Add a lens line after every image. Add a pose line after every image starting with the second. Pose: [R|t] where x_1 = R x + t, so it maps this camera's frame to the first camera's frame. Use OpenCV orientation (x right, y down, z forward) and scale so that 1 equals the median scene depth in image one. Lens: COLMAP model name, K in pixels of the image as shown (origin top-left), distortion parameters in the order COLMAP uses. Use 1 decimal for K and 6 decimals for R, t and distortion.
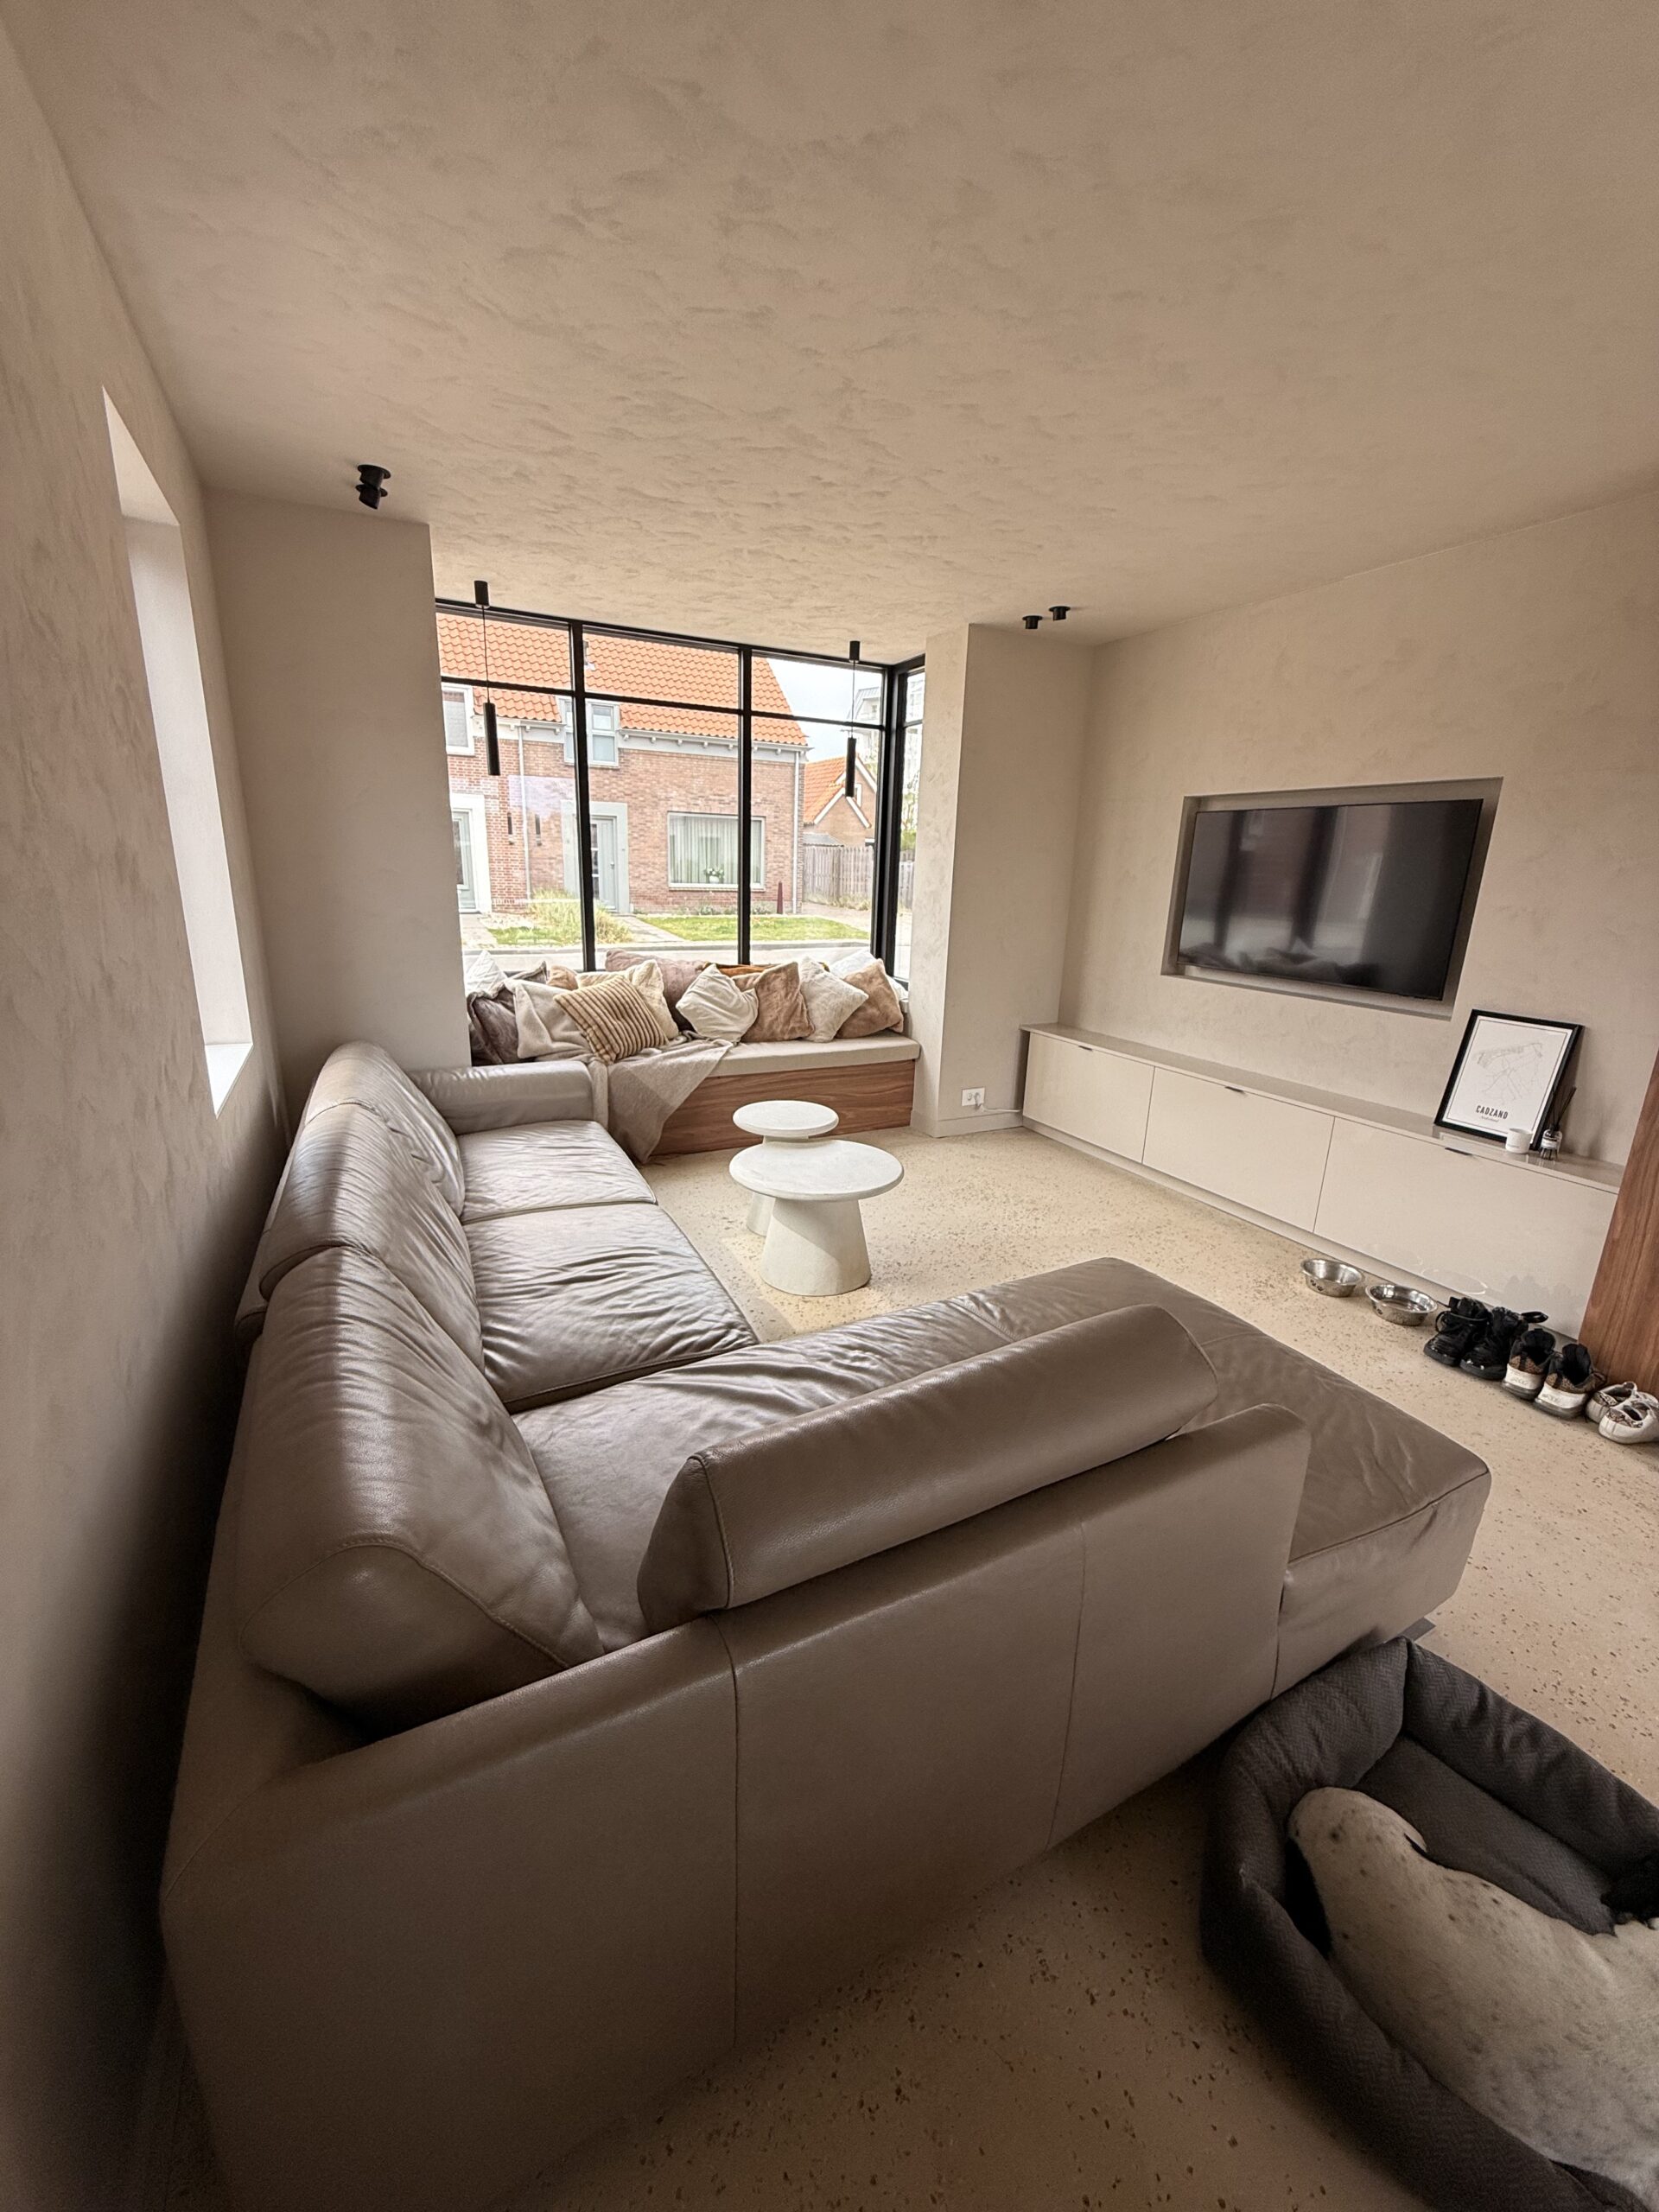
lens RADIAL K [[881.9, 0, 828.0], [0, 881.9, 1101.1], [0, 0, 1]] dist [-0.001297, 0.000186]
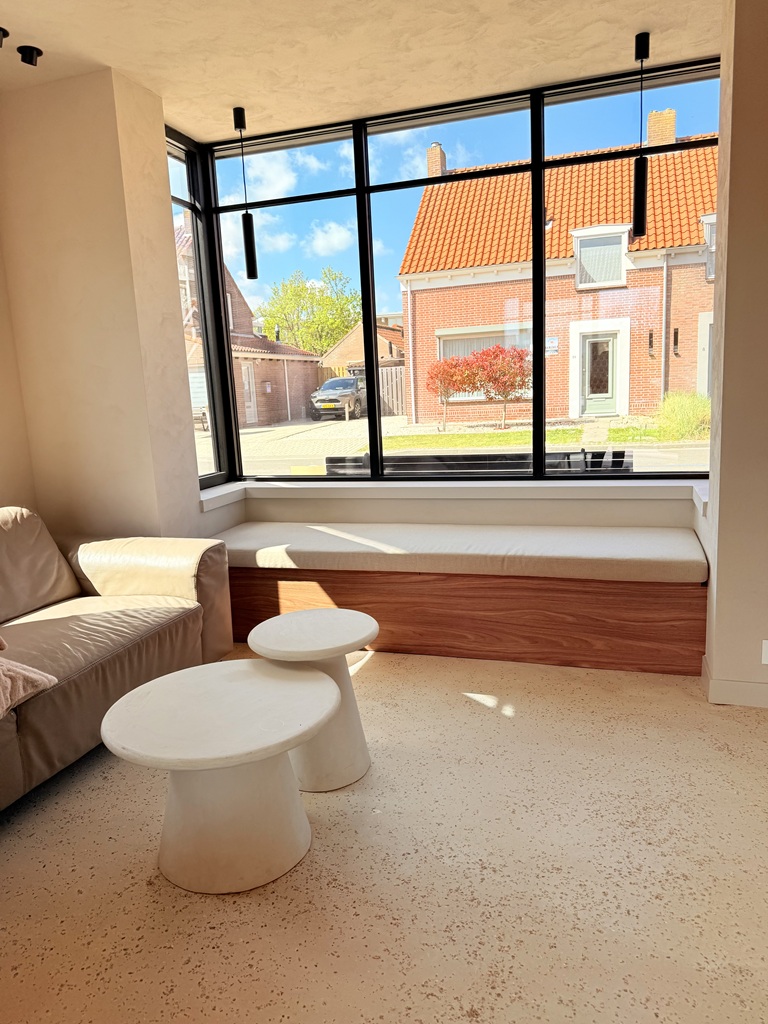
lens RADIAL K [[727.2, 0, 384.0], [0, 727.2, 515.1], [0, 0, 1]] dist [0.010870, 0.000493]
pose [[0.708738, 0.059700, -0.702941, 0.391432], [-0.115441, 0.992796, -0.032075, -0.064852], [0.695963, 0.103881, 0.710524, 0.490452]]
